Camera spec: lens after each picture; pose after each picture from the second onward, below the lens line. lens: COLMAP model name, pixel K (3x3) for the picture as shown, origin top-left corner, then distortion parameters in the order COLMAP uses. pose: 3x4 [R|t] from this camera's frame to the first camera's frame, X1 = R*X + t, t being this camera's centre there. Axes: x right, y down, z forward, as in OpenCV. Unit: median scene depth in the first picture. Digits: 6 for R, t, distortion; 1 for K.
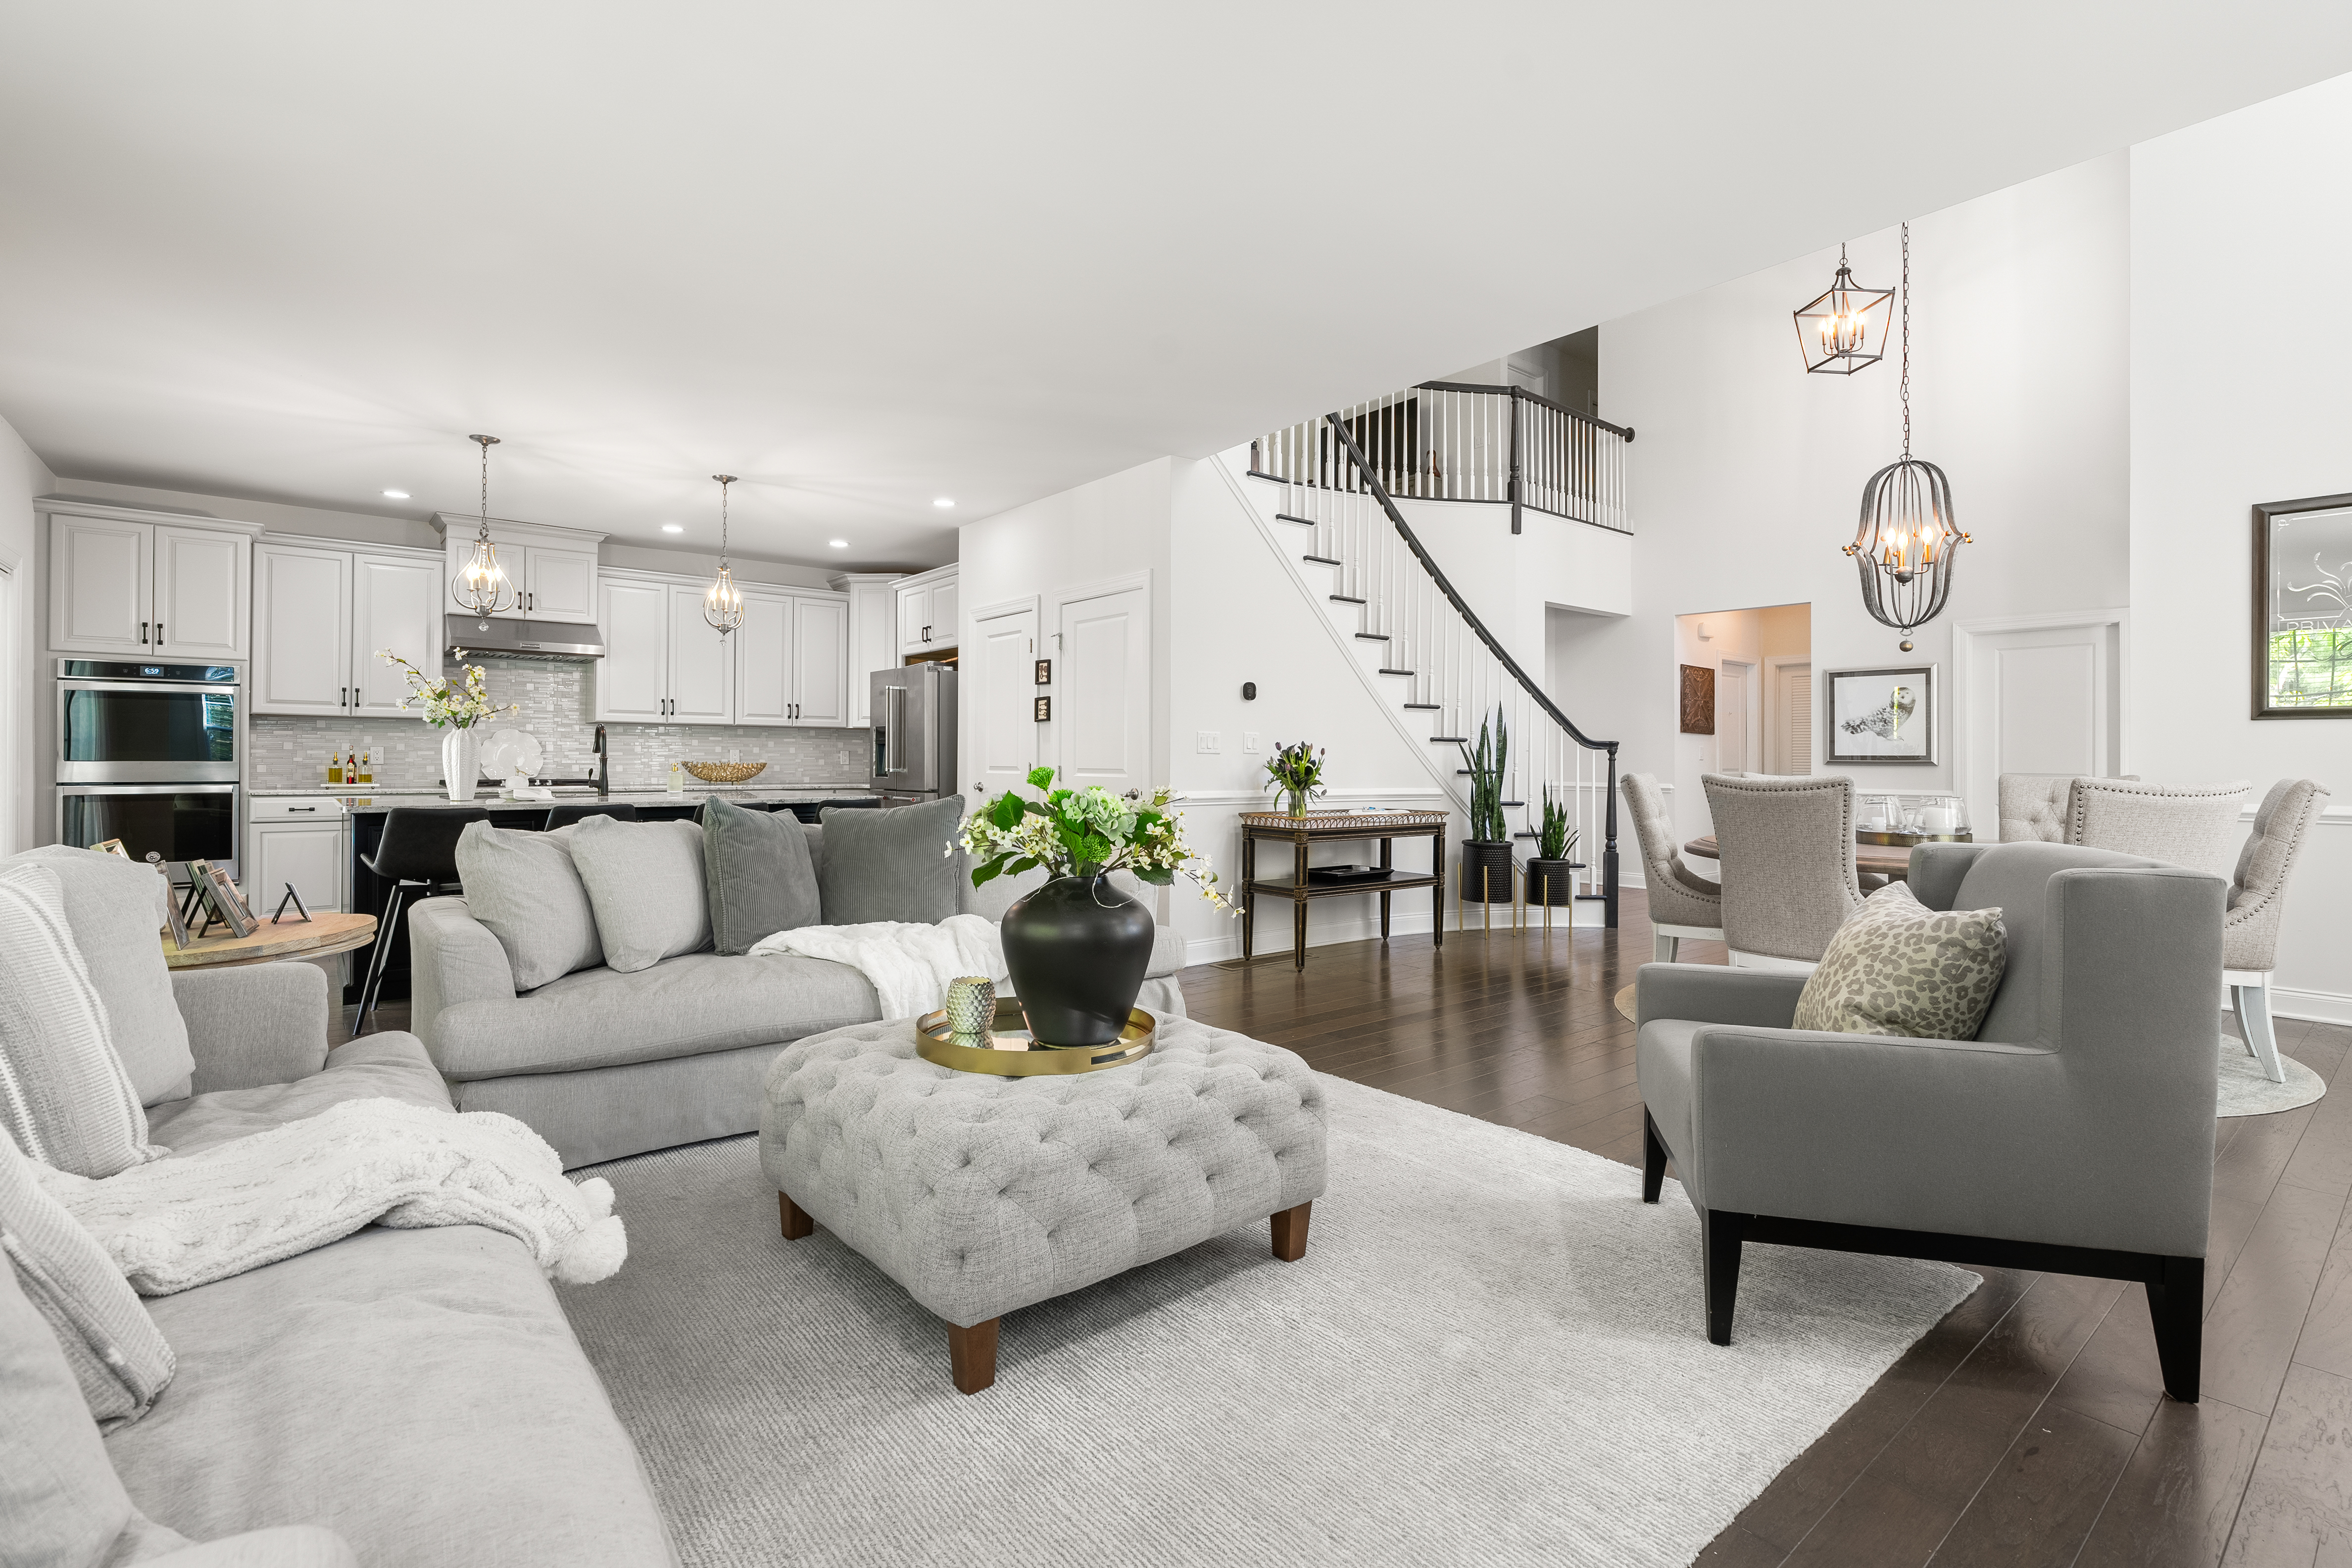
lens RADIAL K [[1066.7, 0, 1166.9], [0, 1066.7, 760.1], [0, 0, 1]] dist [-0.006961, 0.002973]
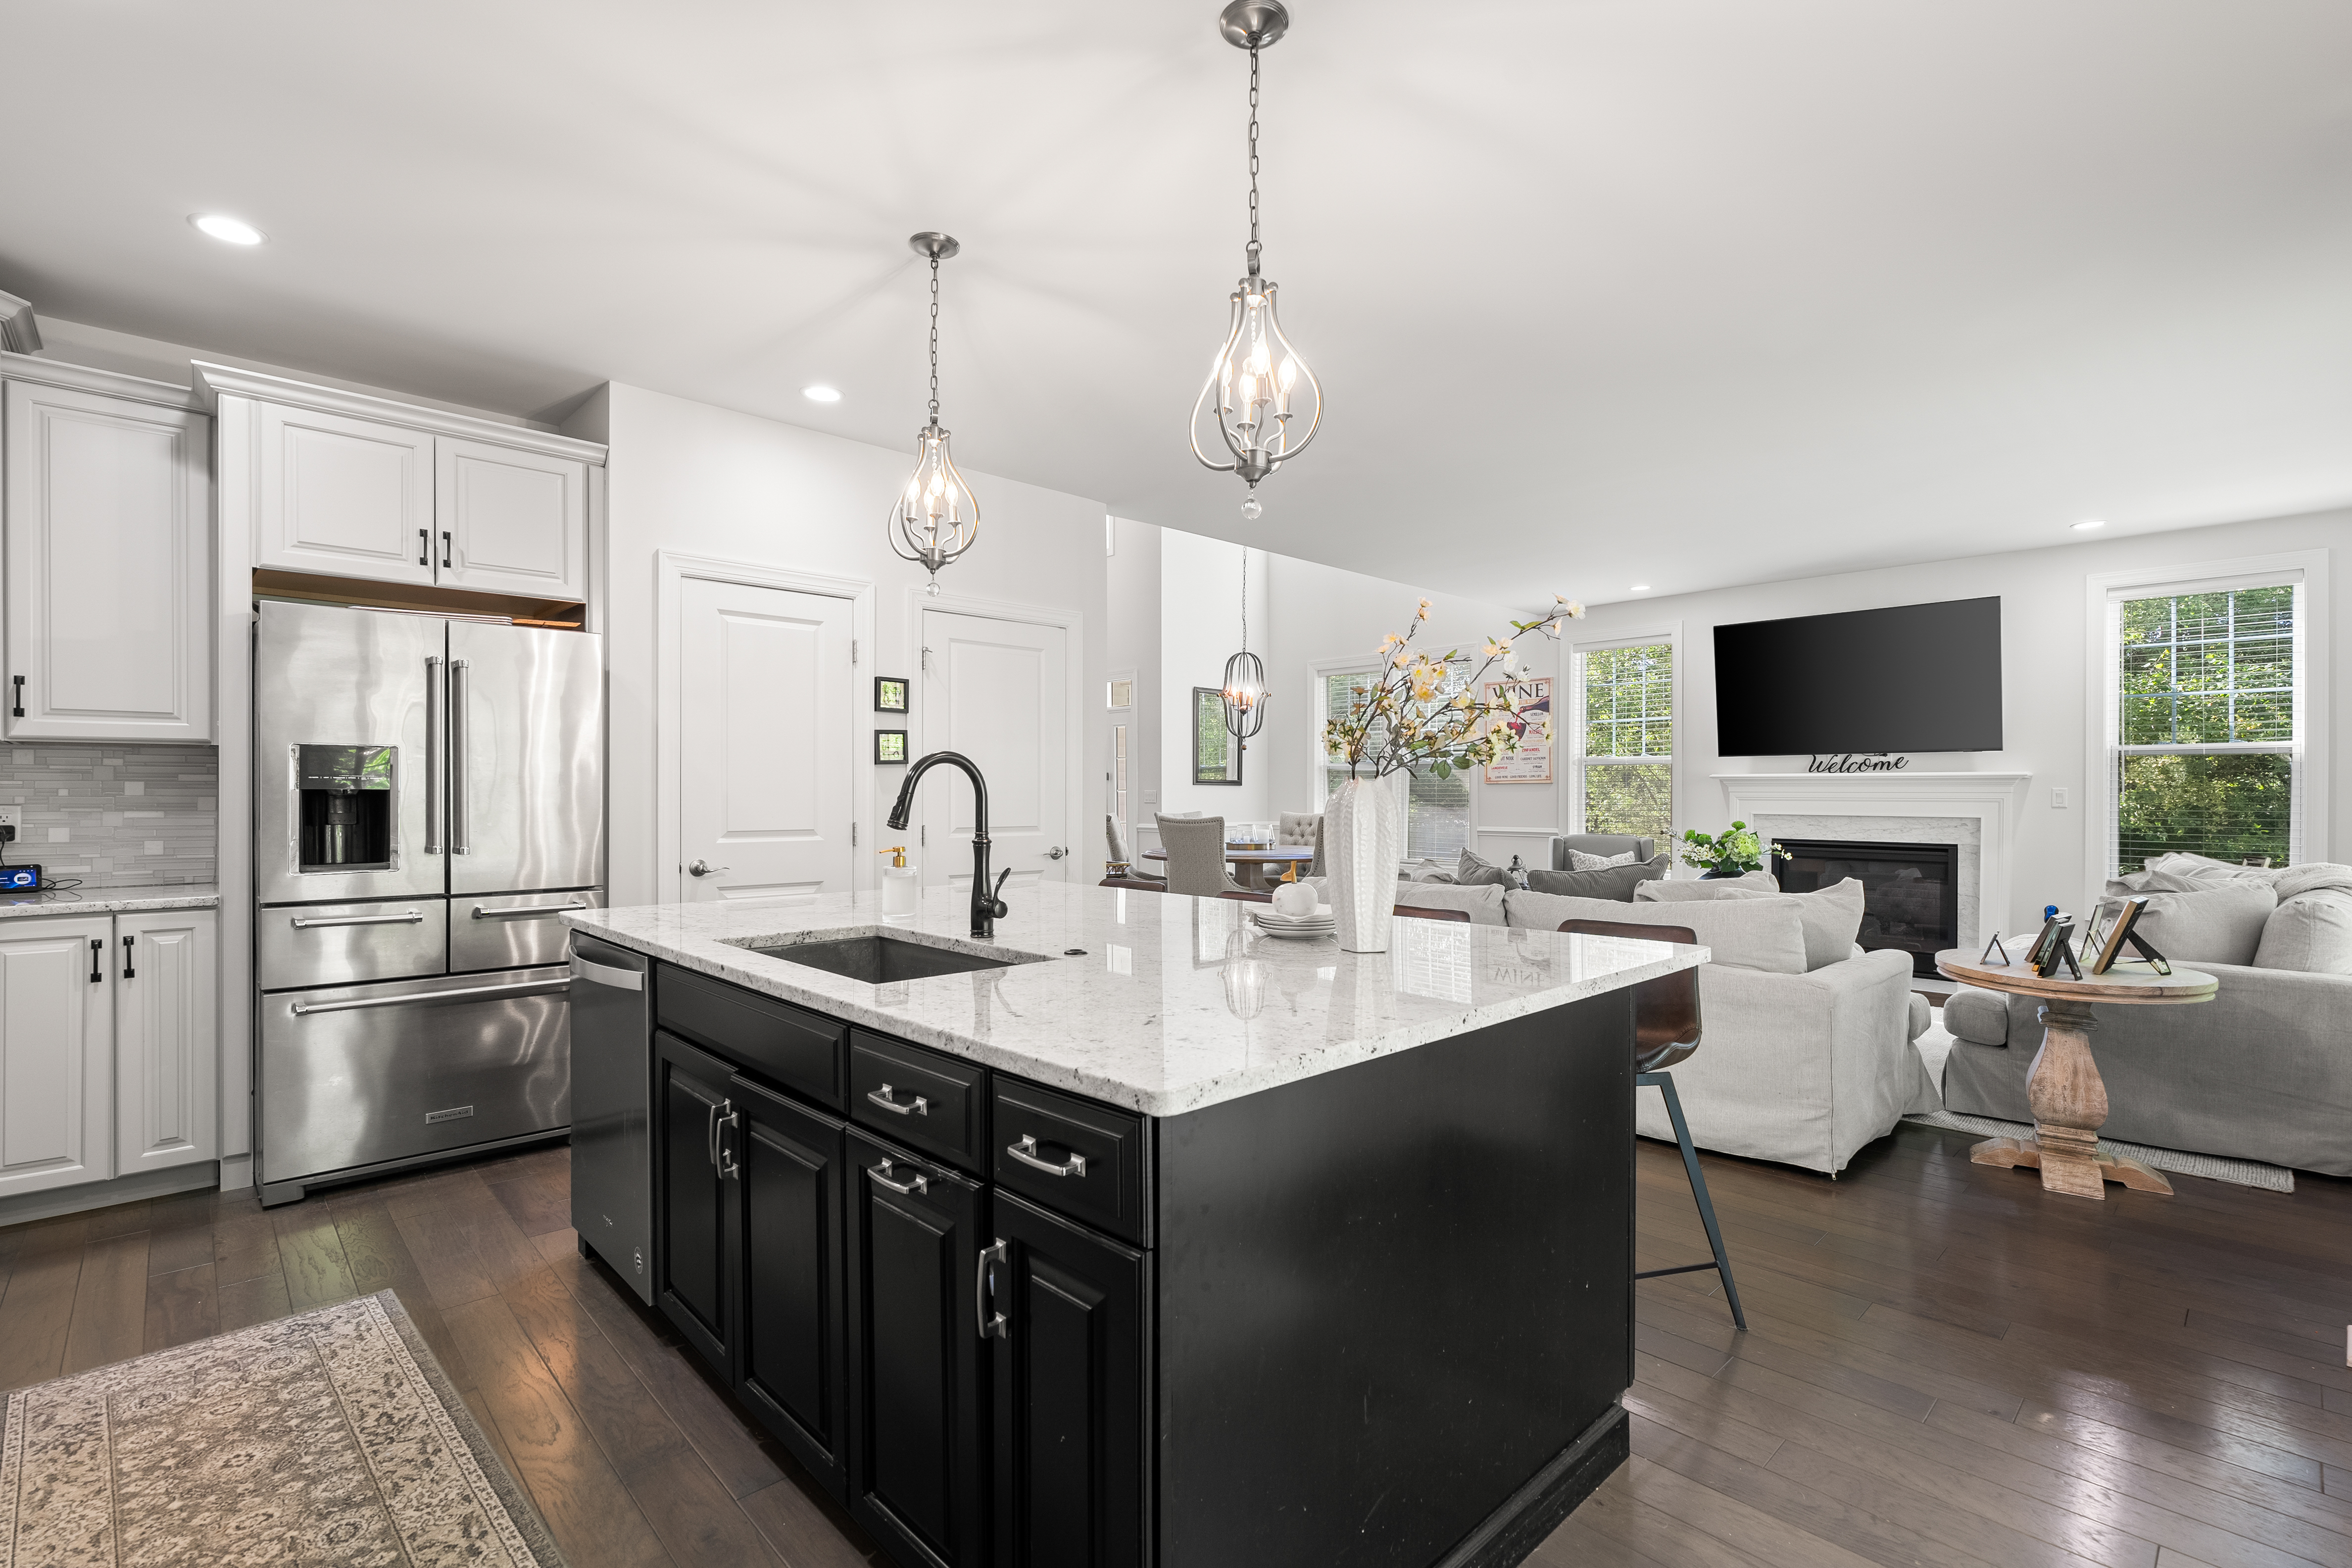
lens RADIAL K [[1066.7, 0, 1172.2], [0, 1066.7, 783.6], [0, 0, 1]] dist [-0.006961, 0.002973]
pose [[-0.072594, 0.004314, 0.997352, -0.788257], [-0.002905, 0.999985, -0.004537, -0.019908], [-0.997357, -0.003226, -0.072580, 0.819764]]
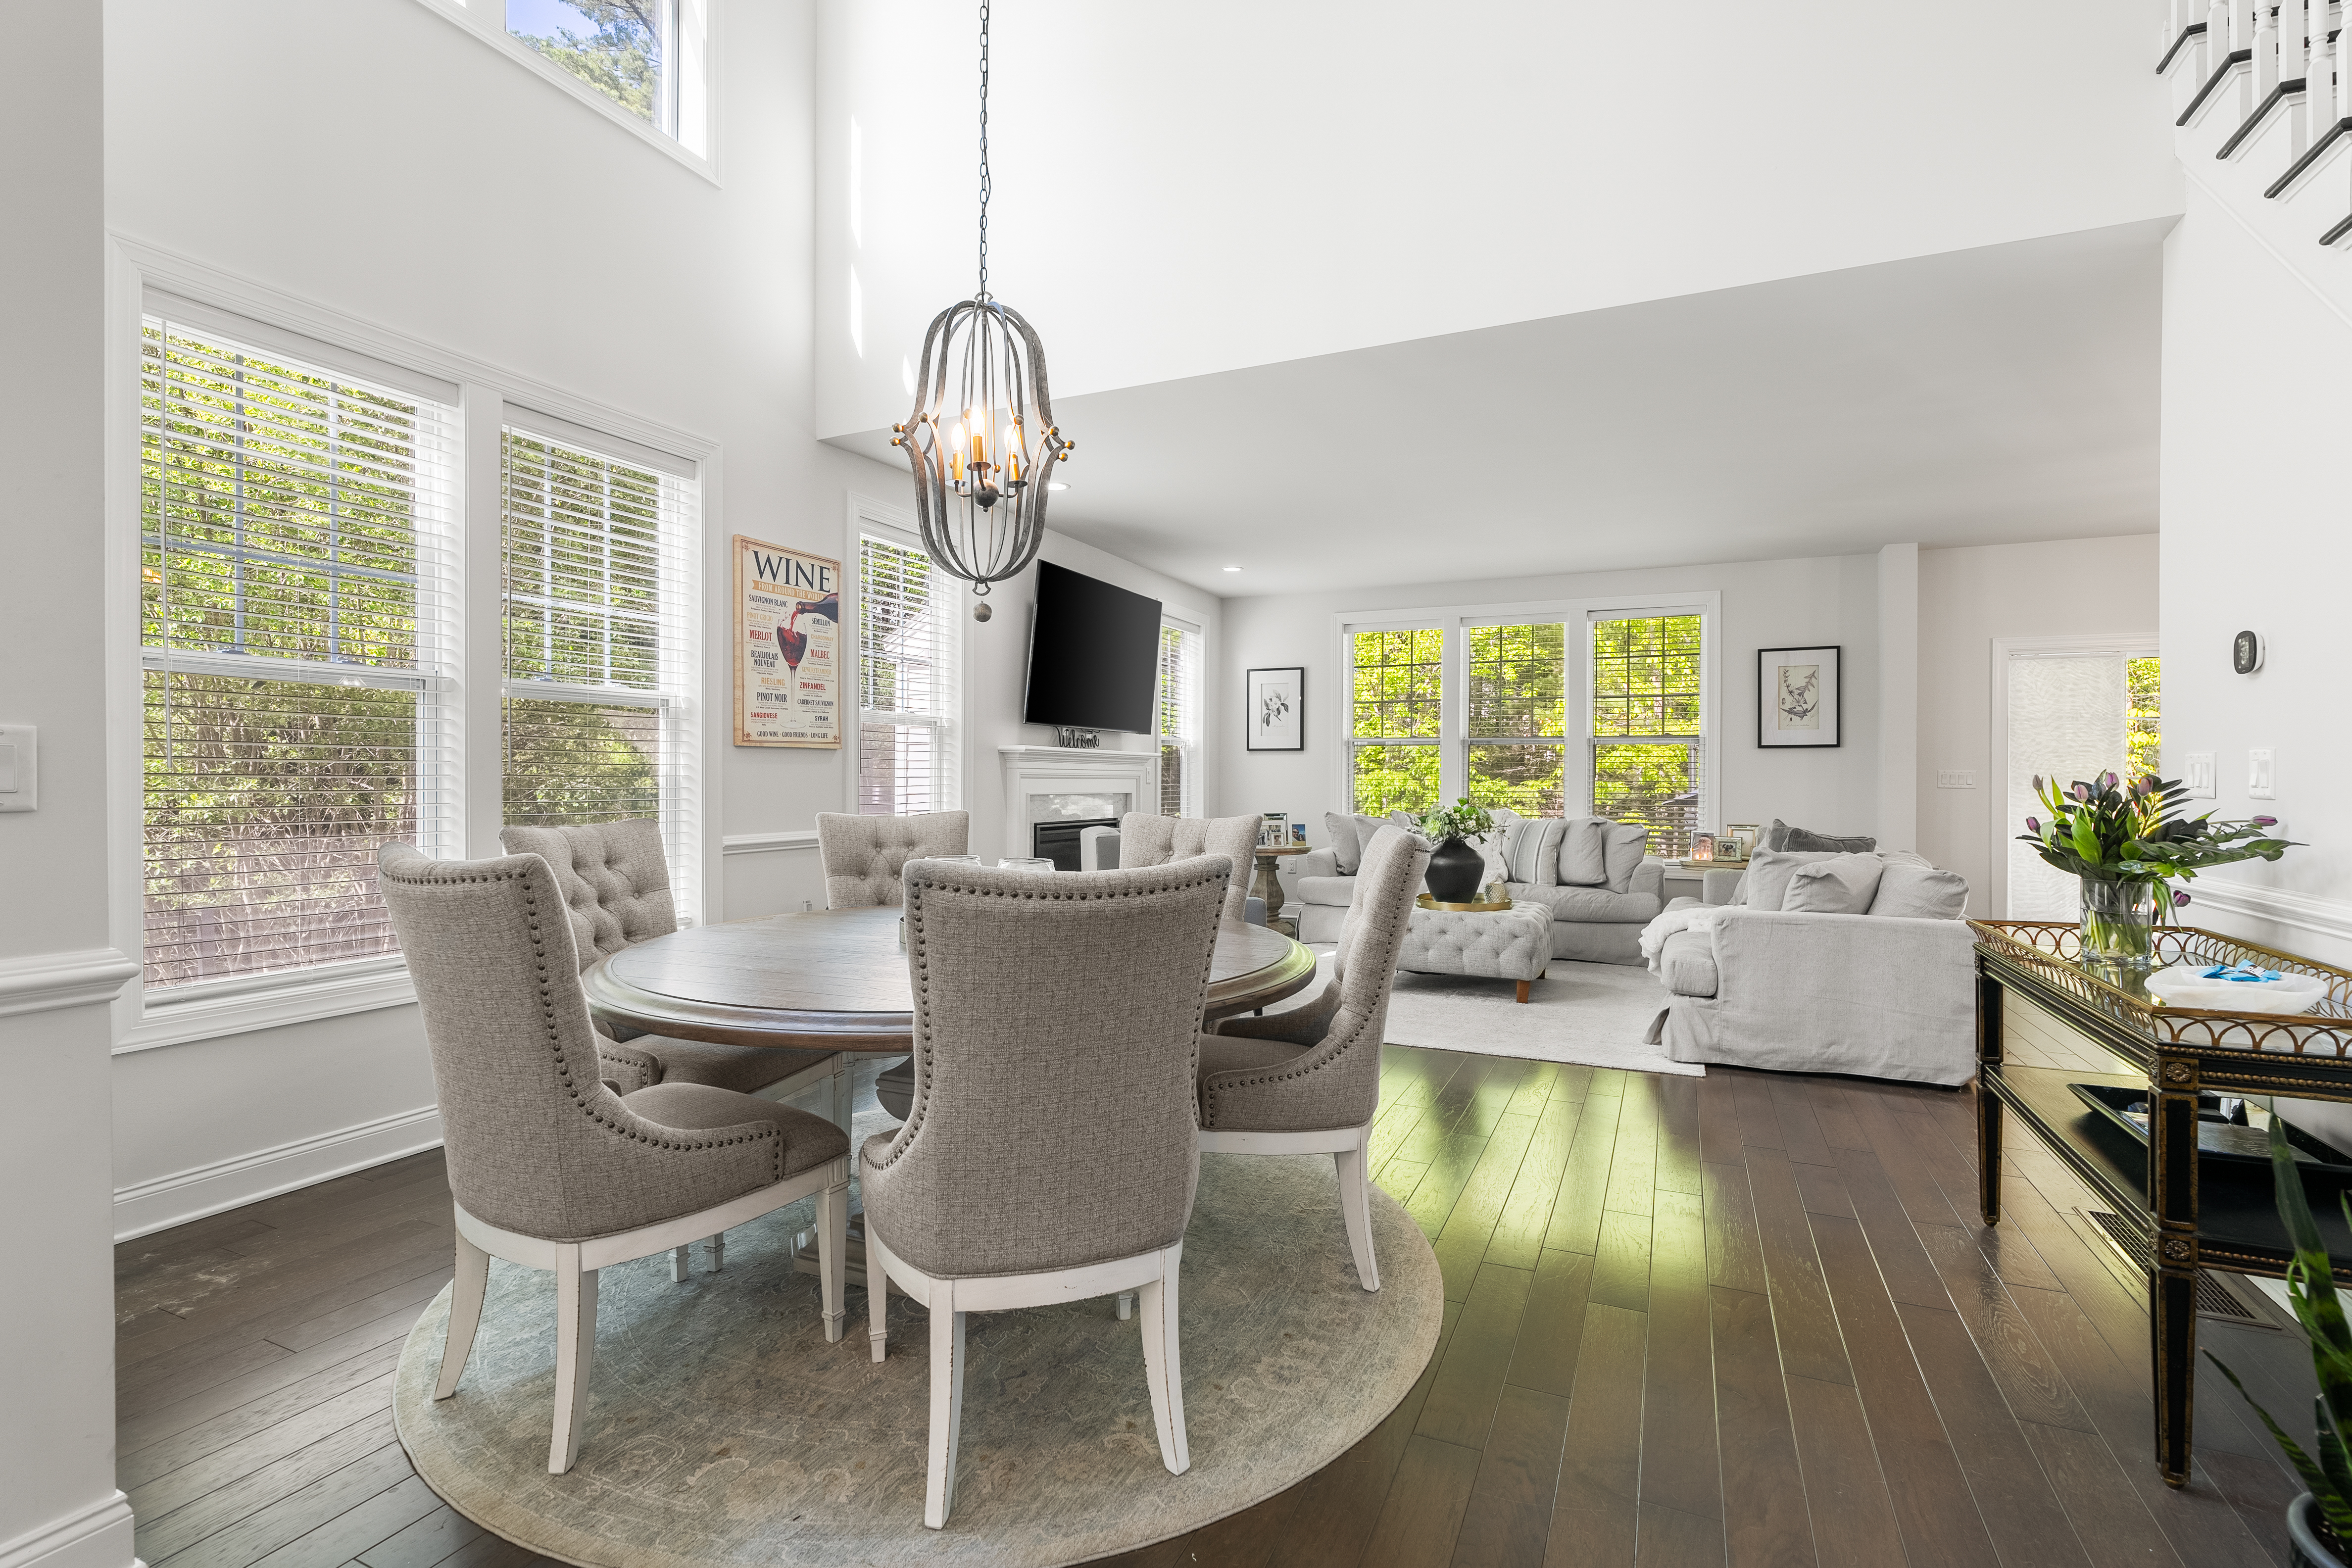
lens RADIAL K [[1066.7, 0, 1180.0], [0, 1066.7, 779.4], [0, 0, 1]] dist [-0.006961, 0.002973]
pose [[-0.898839, -0.007307, -0.438217, 0.550026], [-0.008033, 0.999968, -0.000197, -0.008960], [0.438205, 0.003343, -0.898869, 1.021295]]
